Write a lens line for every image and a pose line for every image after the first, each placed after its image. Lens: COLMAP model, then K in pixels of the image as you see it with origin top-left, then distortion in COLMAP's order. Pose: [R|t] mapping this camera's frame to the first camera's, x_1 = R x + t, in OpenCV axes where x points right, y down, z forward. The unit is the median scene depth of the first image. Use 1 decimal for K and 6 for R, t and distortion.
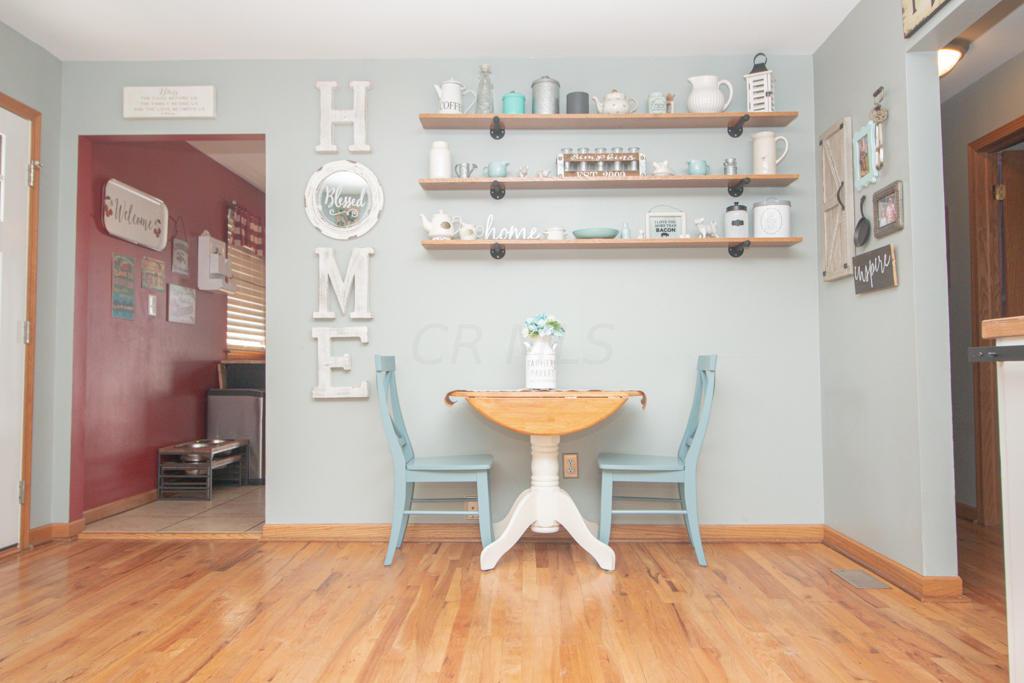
lens RADIAL K [[802.5, 0, 514.4], [0, 802.5, 340.4], [0, 0, 1]] dist [0.021005, -0.006627]
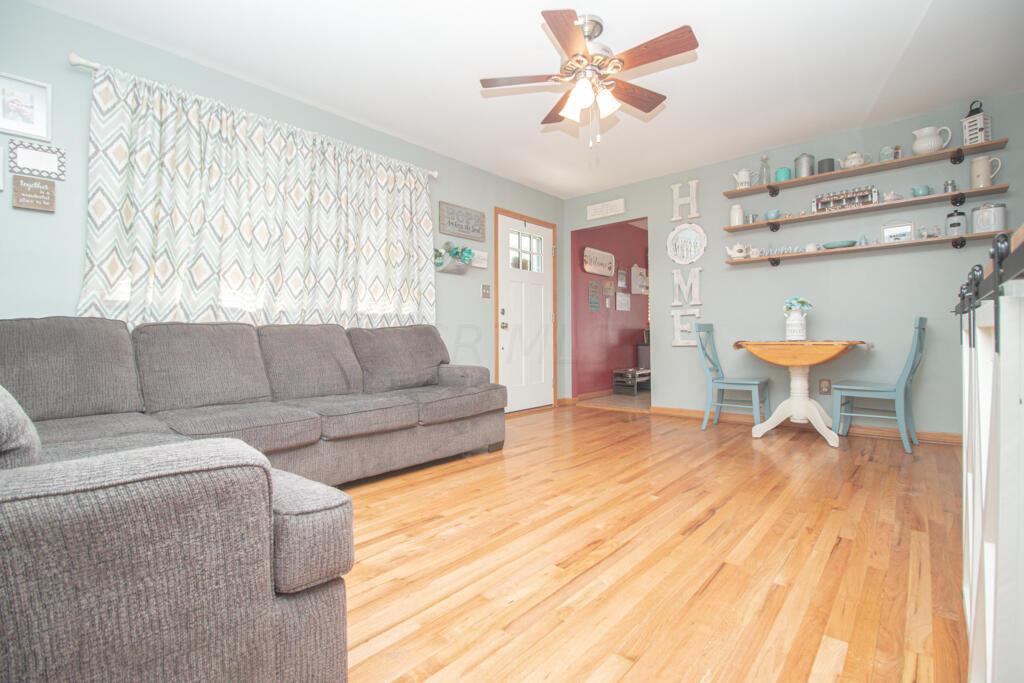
lens RADIAL K [[471.1, 0, 514.3], [0, 471.1, 339.1], [0, 0, 1]] dist [-0.009398, -0.006051]
pose [[0.768449, -0.005743, -0.639885, 0.197812], [0.033316, 0.998963, 0.031043, 0.005819], [0.639043, -0.045173, 0.767843, -0.148899]]
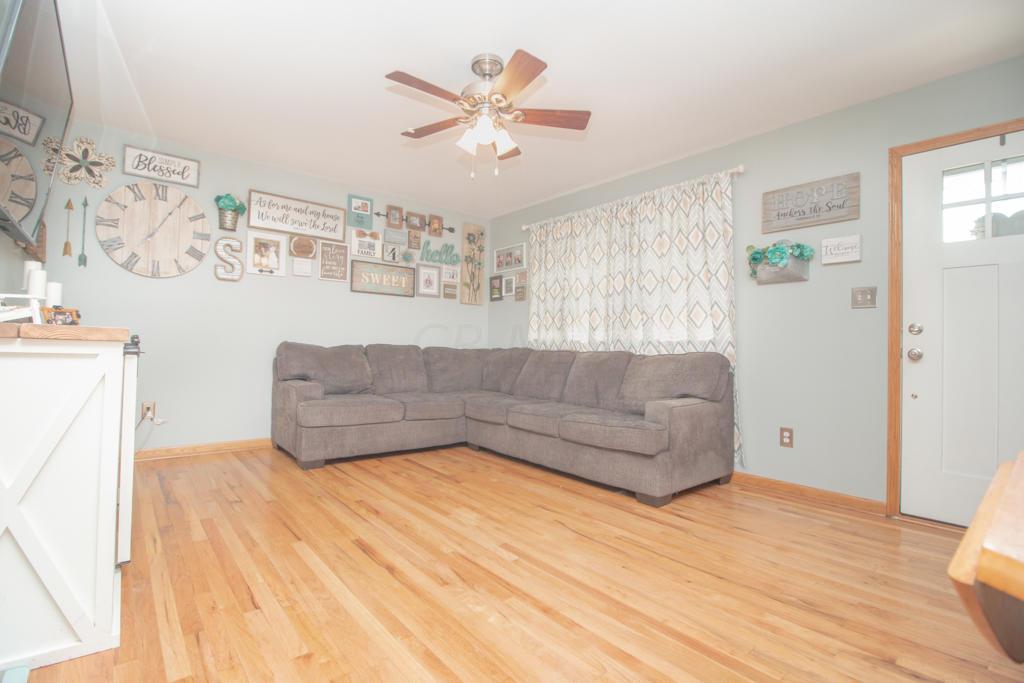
lens RADIAL K [[471.1, 0, 515.8], [0, 471.1, 339.5], [0, 0, 1]] dist [-0.009398, -0.006051]
pose [[-0.747117, -0.028783, -0.664069, 0.256697], [0.002819, 0.998916, -0.046468, 0.015460], [0.664687, -0.036590, -0.746226, 0.869312]]
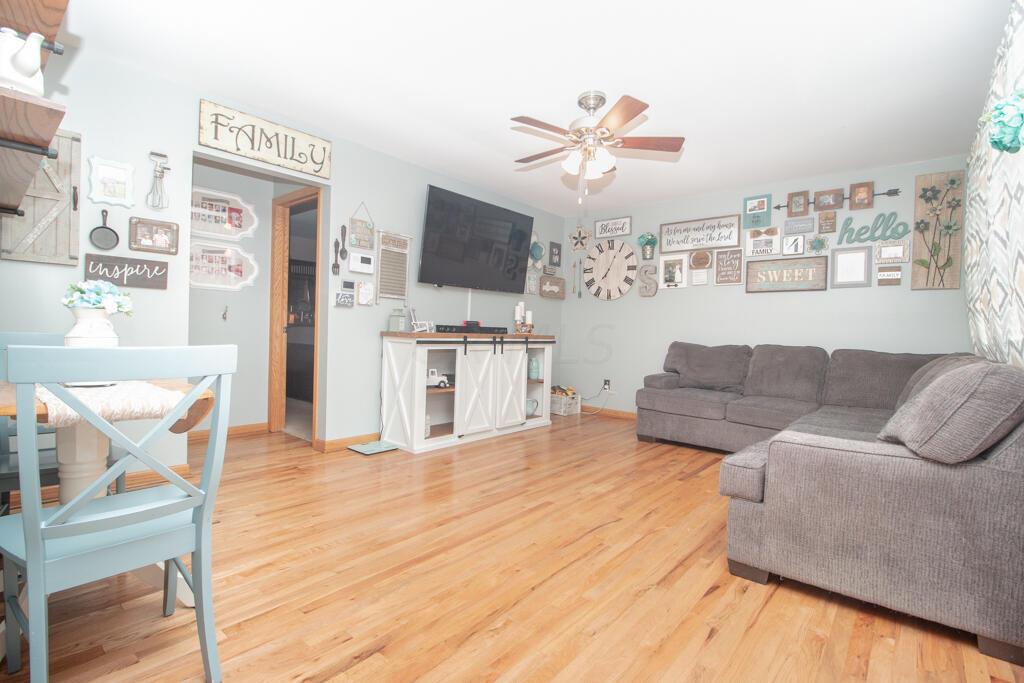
lens RADIAL K [[471.1, 0, 517.1], [0, 471.1, 343.9], [0, 0, 1]] dist [-0.009398, -0.006051]
pose [[-0.777810, -0.036003, 0.627467, -0.490291], [-0.050718, 0.998698, -0.005566, 0.006098], [-0.626450, -0.036153, -0.778623, 1.010753]]
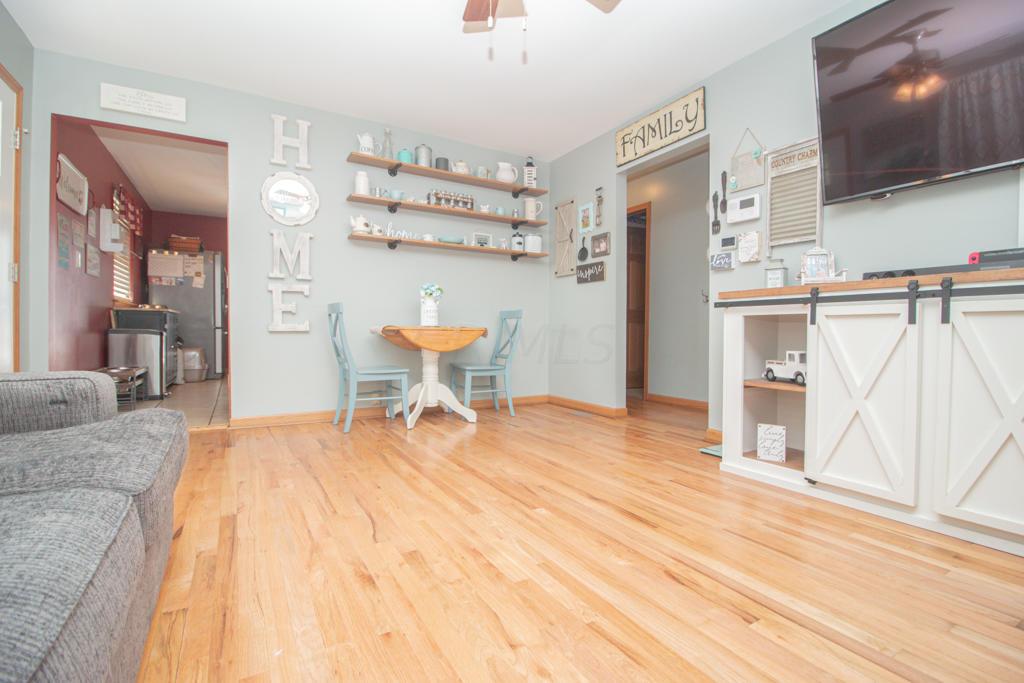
lens RADIAL K [[471.1, 0, 517.8], [0, 471.1, 342.1], [0, 0, 1]] dist [-0.009398, -0.006051]
pose [[0.847725, -0.001256, 0.530434, -0.323306], [-0.031339, 0.998132, 0.052447, 0.032217], [-0.529509, -0.061084, 0.846102, 0.024784]]
